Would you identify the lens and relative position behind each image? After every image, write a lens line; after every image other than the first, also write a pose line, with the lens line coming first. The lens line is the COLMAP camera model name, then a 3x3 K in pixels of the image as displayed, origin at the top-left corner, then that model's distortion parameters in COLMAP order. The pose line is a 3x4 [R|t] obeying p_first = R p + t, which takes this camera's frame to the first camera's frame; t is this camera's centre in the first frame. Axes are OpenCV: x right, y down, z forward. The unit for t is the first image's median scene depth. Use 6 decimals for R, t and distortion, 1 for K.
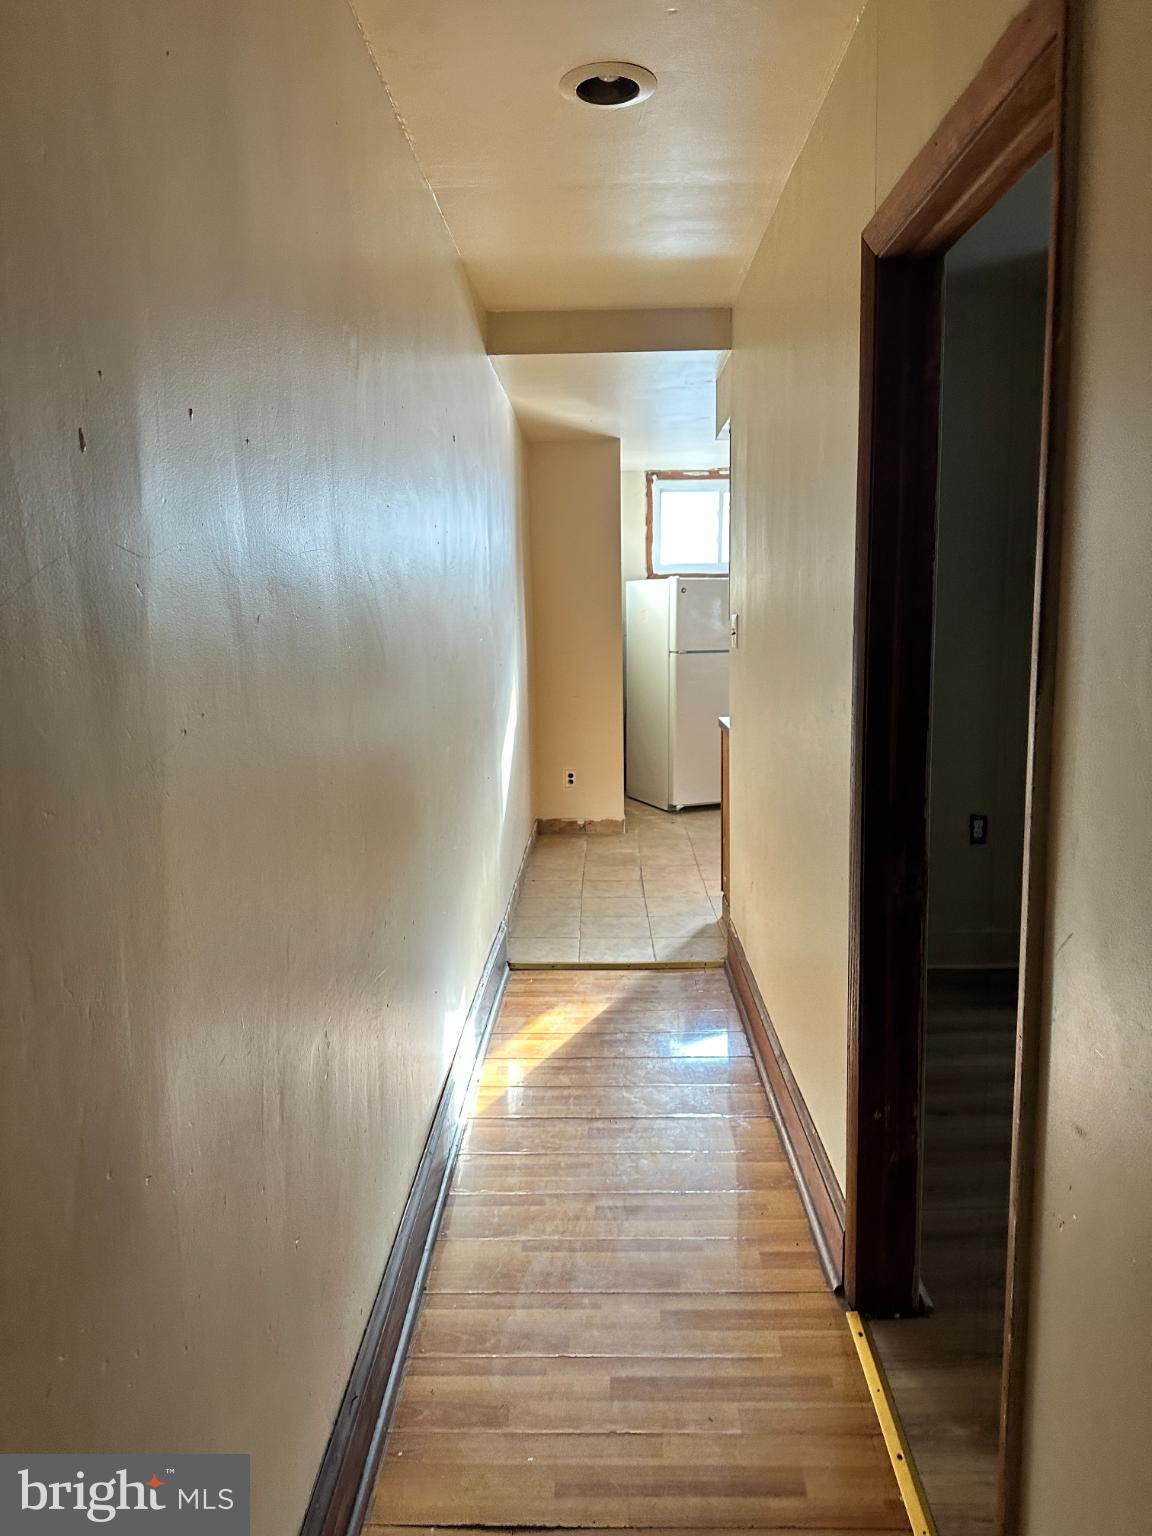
lens RADIAL K [[1066.5, 0, 576.6], [0, 1066.5, 763.8], [0, 0, 1]] dist [0.115256, -0.130714]
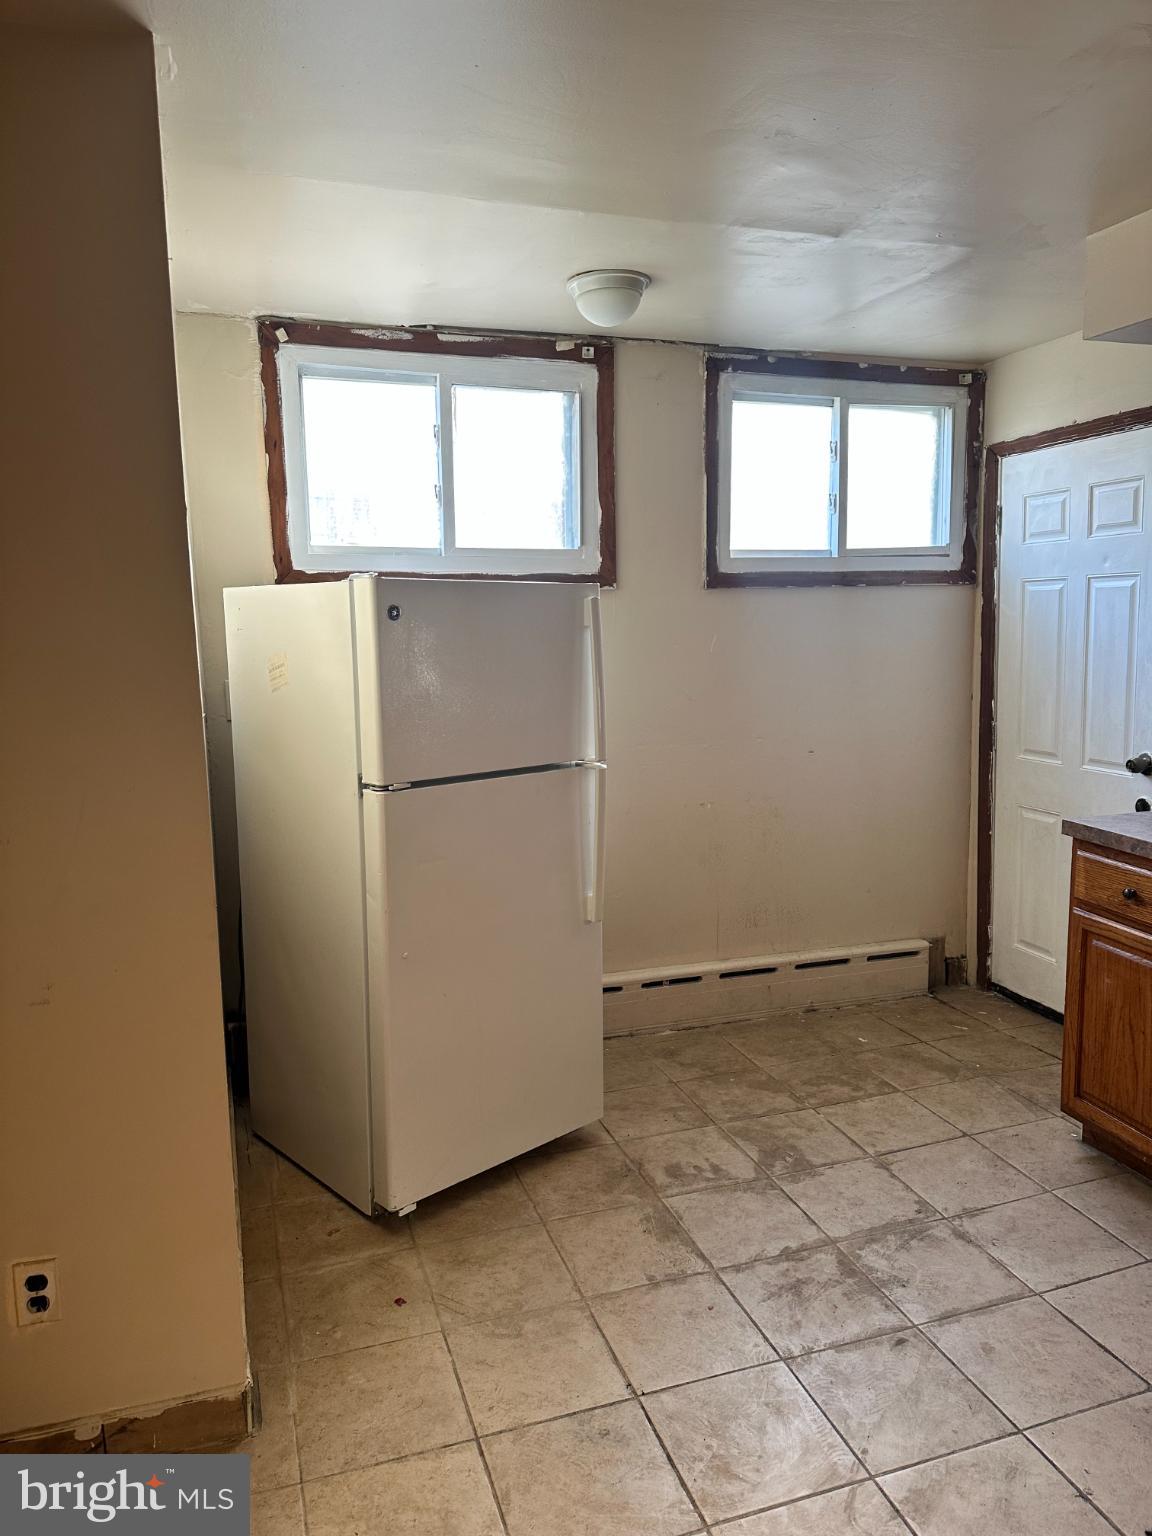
lens RADIAL K [[1079.7, 0, 568.0], [0, 1079.7, 772.1], [0, 0, 1]] dist [0.069679, -0.049545]
pose [[0.943281, -0.048693, 0.328406, 0.036942], [0.052653, 0.998608, -0.003170, -0.112929], [-0.327794, 0.020282, 0.944531, 0.691697]]
